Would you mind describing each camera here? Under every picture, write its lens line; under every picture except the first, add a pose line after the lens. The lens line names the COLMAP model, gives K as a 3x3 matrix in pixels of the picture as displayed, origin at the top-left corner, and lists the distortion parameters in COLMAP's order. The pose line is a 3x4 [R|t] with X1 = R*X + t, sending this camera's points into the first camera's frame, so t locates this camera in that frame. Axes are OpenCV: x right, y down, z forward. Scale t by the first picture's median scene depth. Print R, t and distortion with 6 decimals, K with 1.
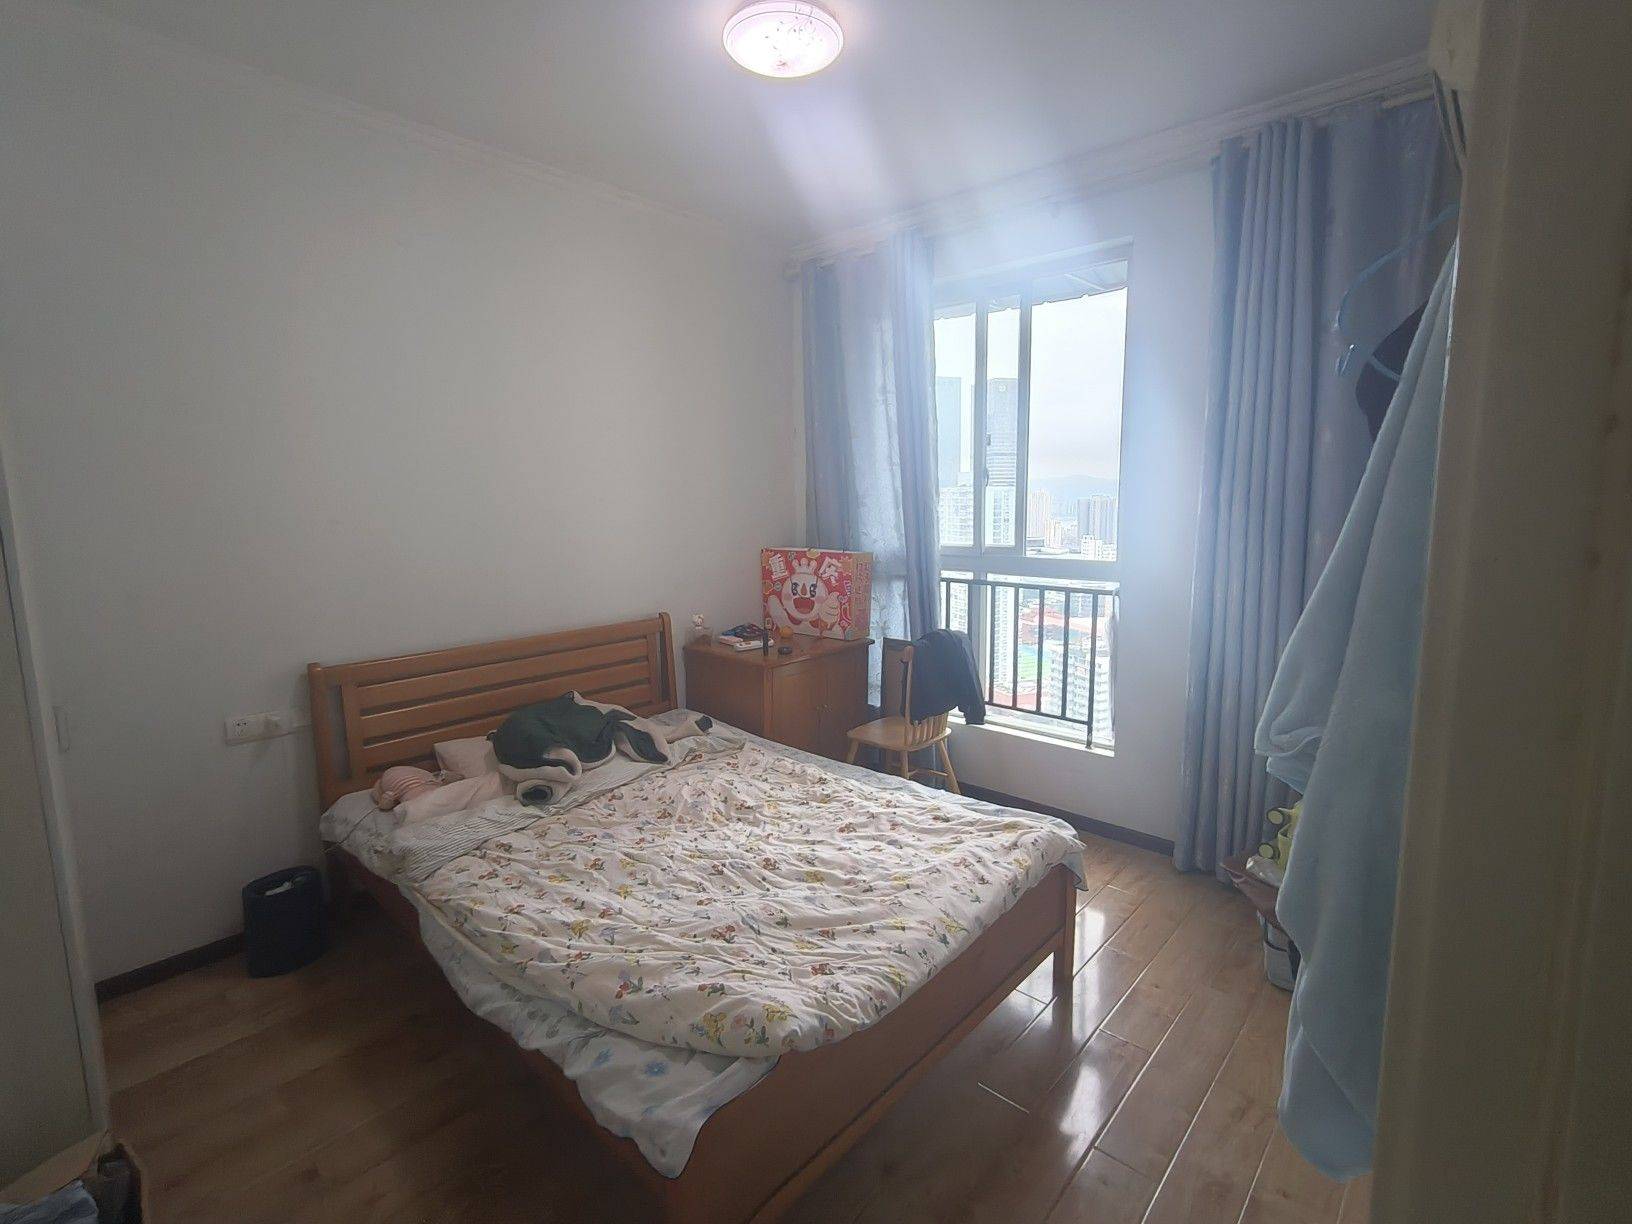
lens RADIAL K [[782.3, 0, 828.1], [0, 782.3, 608.2], [0, 0, 1]] dist [-0.001569, 0.000832]
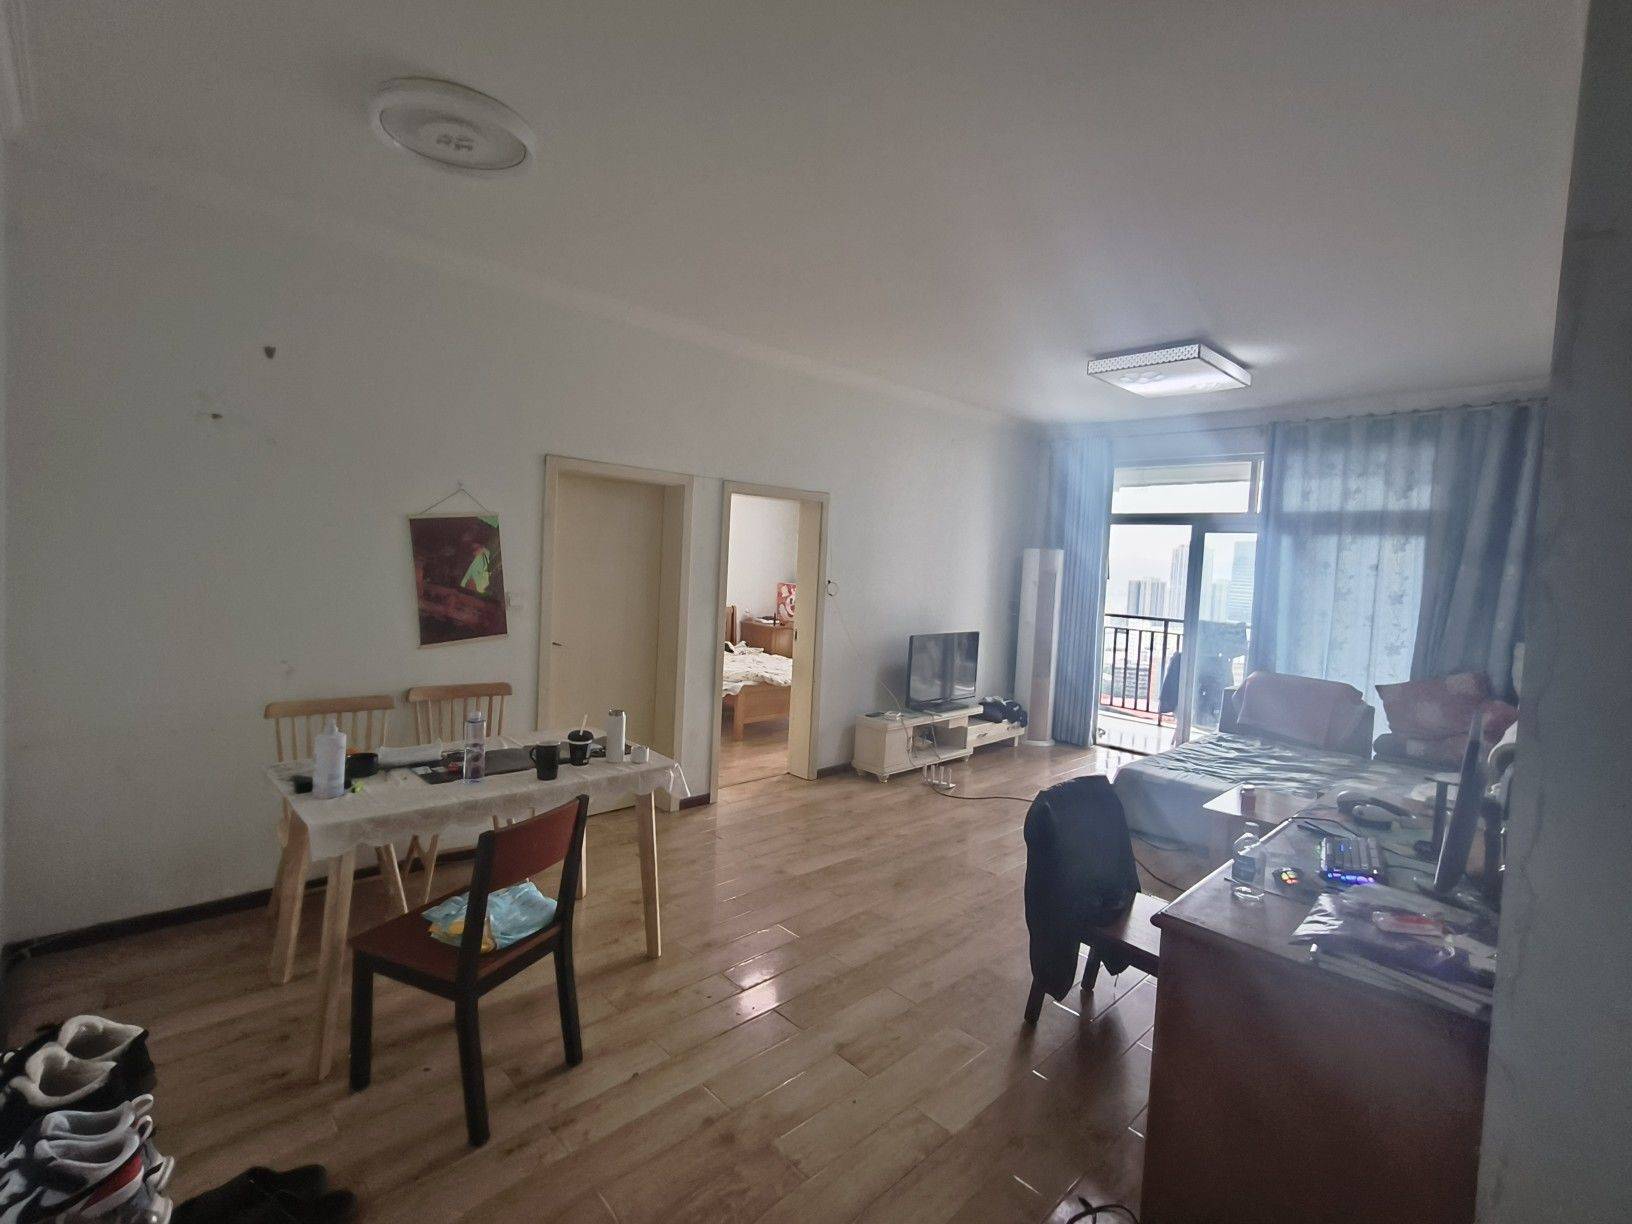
lens RADIAL K [[782.3, 0, 813.6], [0, 782.3, 600.7], [0, 0, 1]] dist [-0.001569, 0.000832]
pose [[0.994285, 0.066400, -0.083602, 0.212790], [-0.073694, 0.993443, -0.087413, 0.167870], [0.077249, 0.093074, 0.992658, -1.247754]]
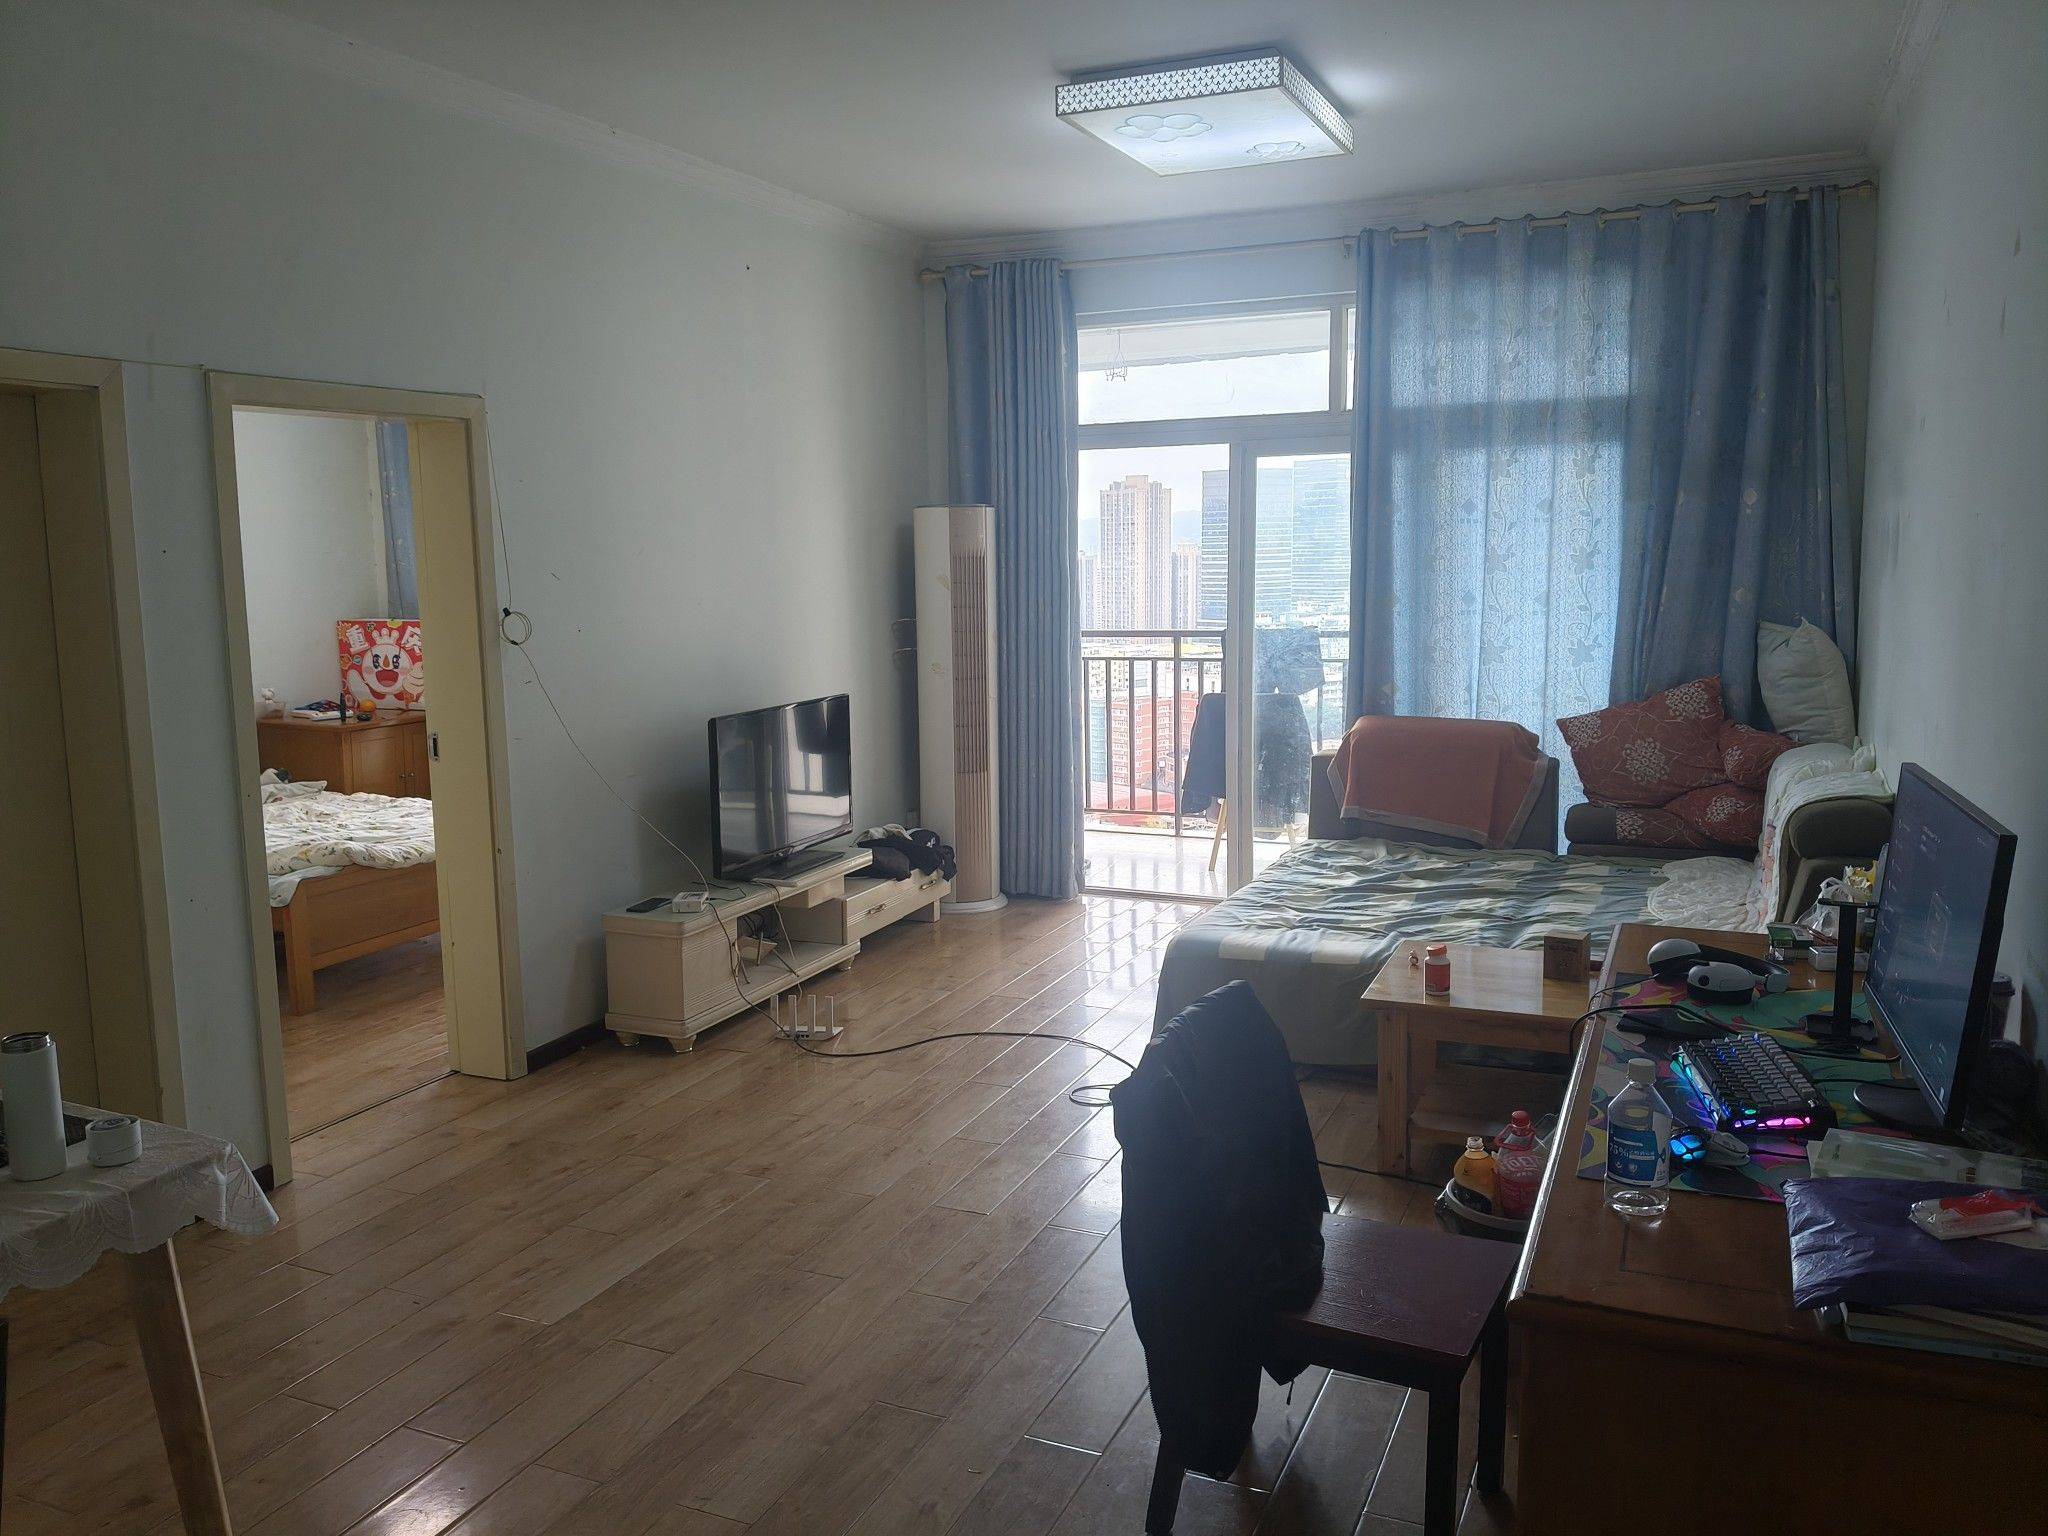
lens RADIAL K [[1592.8, 0, 1025.9], [0, 1592.8, 760.0], [0, 0, 1]] dist [0.035005, -0.066920]
pose [[0.953651, -0.042552, 0.297891, 0.129216], [0.046117, 0.998924, -0.004948, 0.144659], [-0.297360, 0.018457, 0.954587, -1.116957]]
